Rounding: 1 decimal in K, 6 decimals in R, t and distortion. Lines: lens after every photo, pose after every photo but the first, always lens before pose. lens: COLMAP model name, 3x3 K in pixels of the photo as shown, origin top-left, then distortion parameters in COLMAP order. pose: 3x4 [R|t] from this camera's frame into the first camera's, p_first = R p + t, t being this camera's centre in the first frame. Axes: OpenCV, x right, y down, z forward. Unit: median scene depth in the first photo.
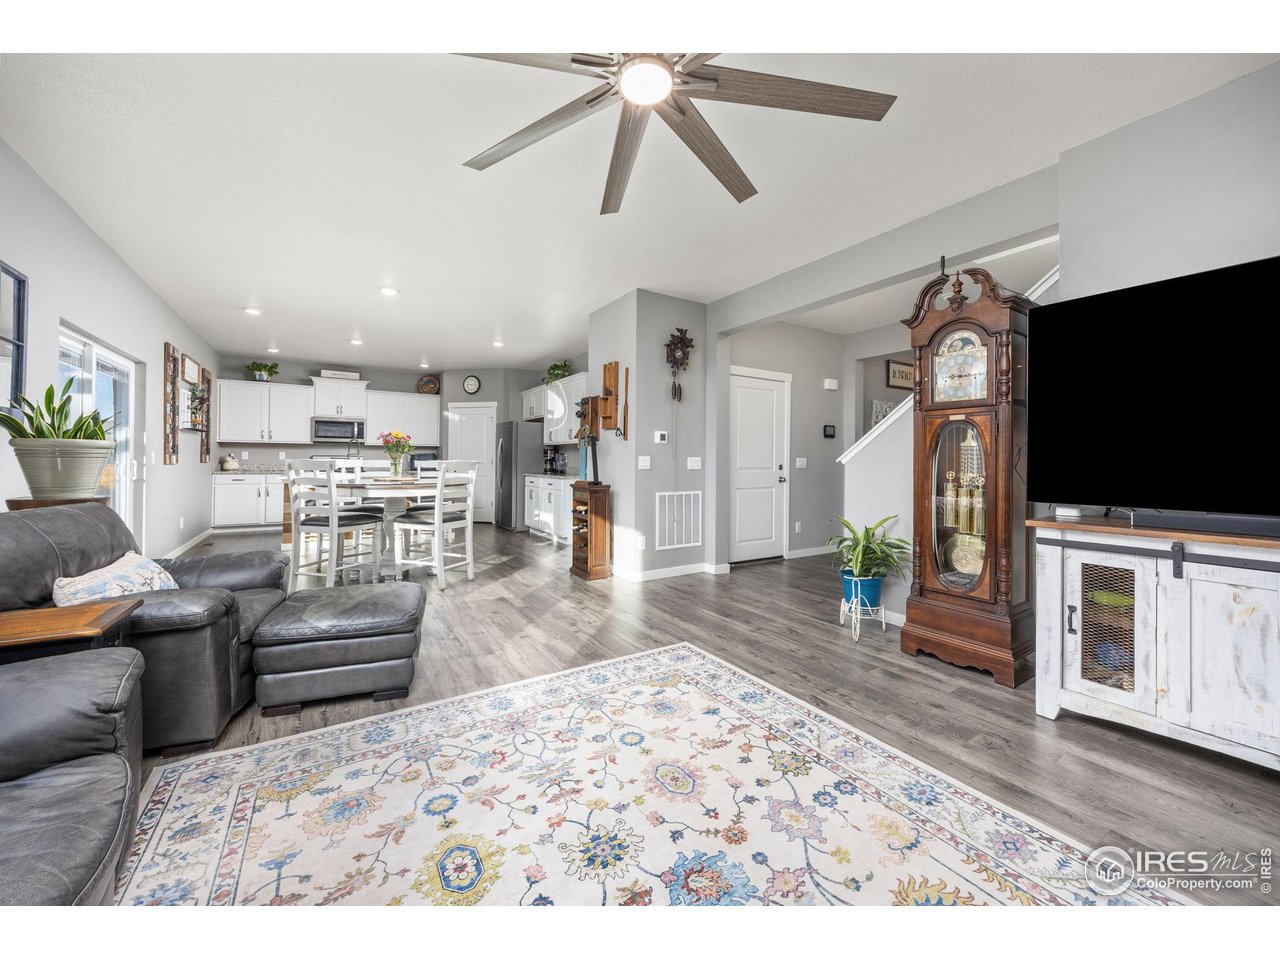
lens RADIAL K [[493.0, 0, 640.5], [0, 493.0, 467.6], [0, 0, 1]] dist [0.000272, -0.000334]
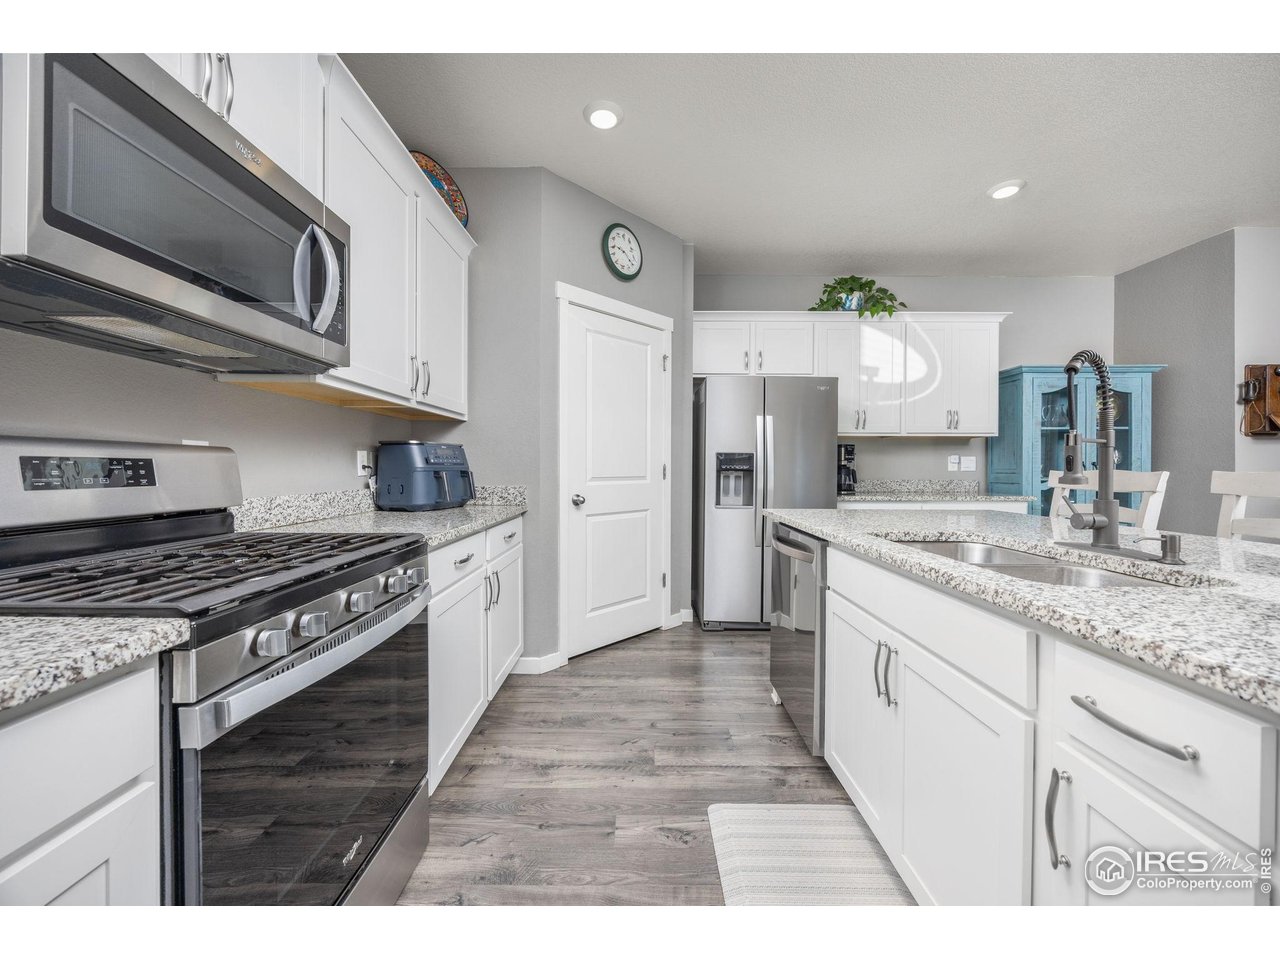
lens RADIAL K [[493.0, 0, 640.5], [0, 493.0, 467.6], [0, 0, 1]] dist [0.000272, -0.000334]
pose [[0.535100, -0.007263, 0.844757, -0.698289], [0.011933, 0.999928, 0.001038, -0.017103], [-0.844704, 0.009525, 0.535148, 0.891097]]
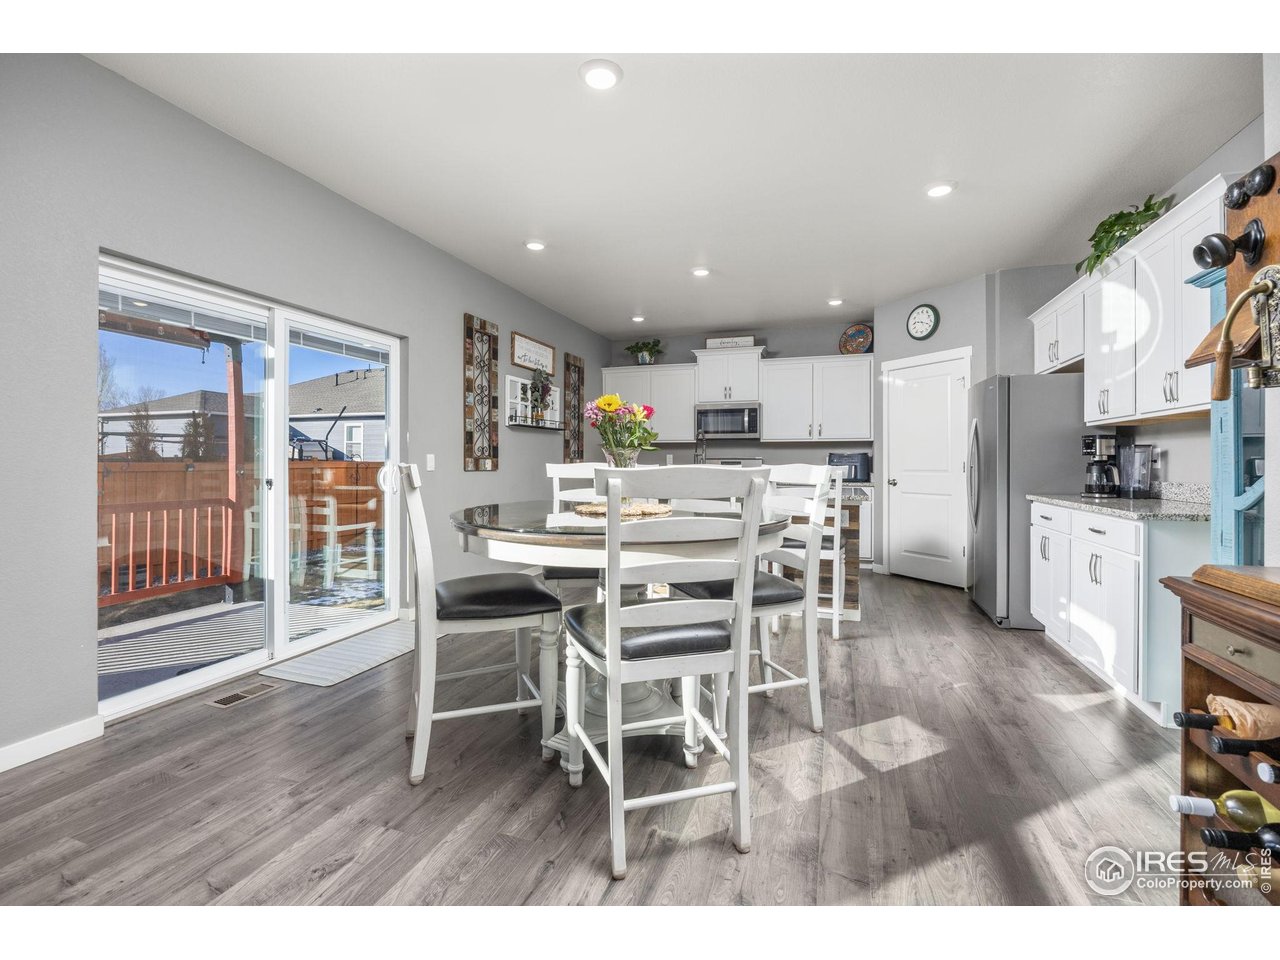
lens RADIAL K [[576.8, 0, 645.1], [0, 576.8, 462.3], [0, 0, 1]] dist [0.000354, -0.000123]
pose [[0.632374, -0.007204, -0.774630, -0.057091], [-0.005209, 0.999895, -0.013551, -0.007506], [0.774646, 0.012604, 0.632269, 0.418644]]
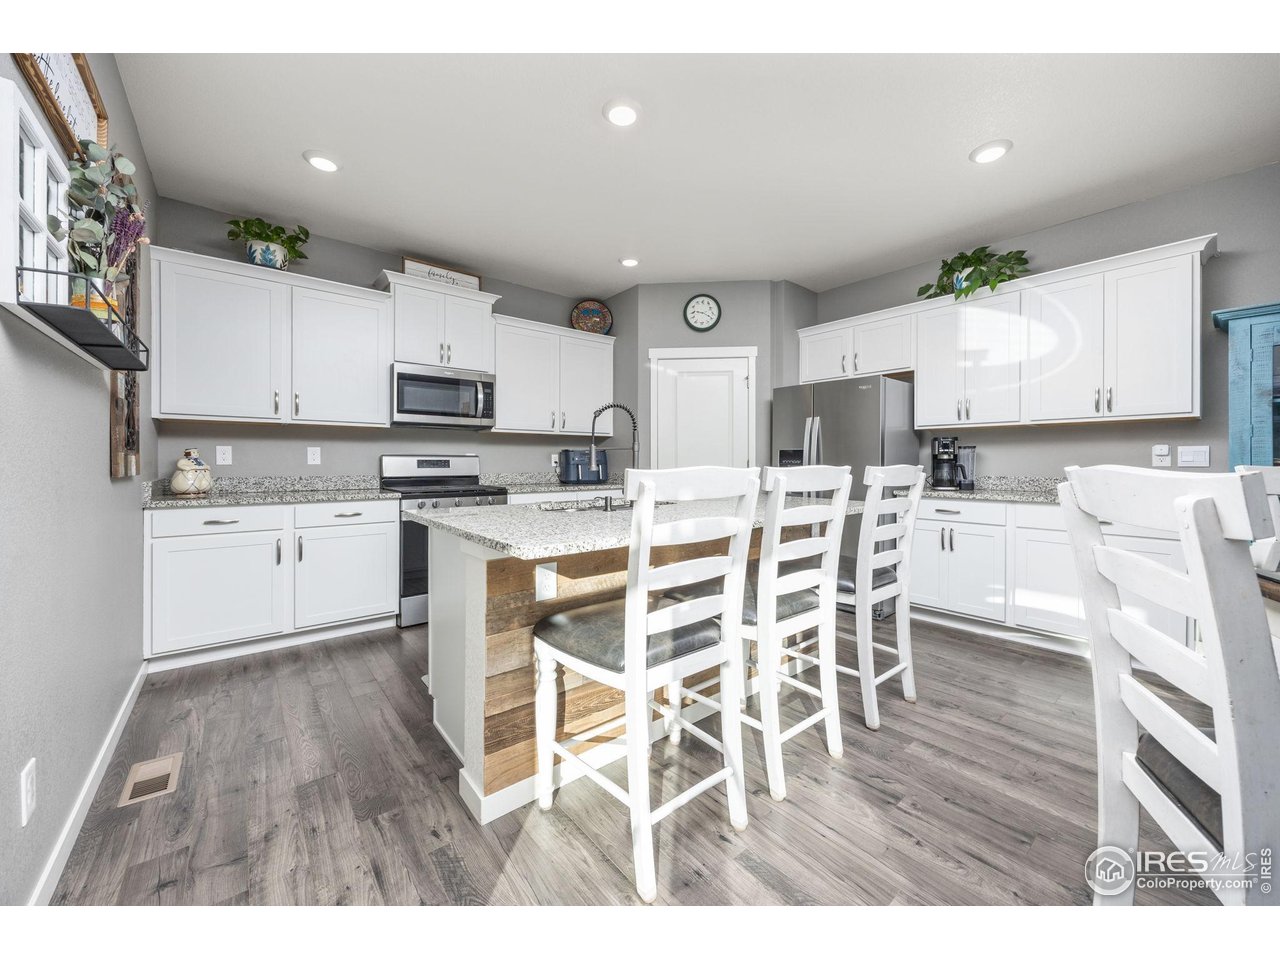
lens RADIAL K [[493.0, 0, 640.5], [0, 493.0, 467.6], [0, 0, 1]] dist [0.000272, -0.000334]
pose [[0.992152, -0.009723, 0.124656, -0.519314], [0.009724, 0.999953, 0.000598, -0.011842], [-0.124656, 0.000619, 0.992200, 0.564583]]
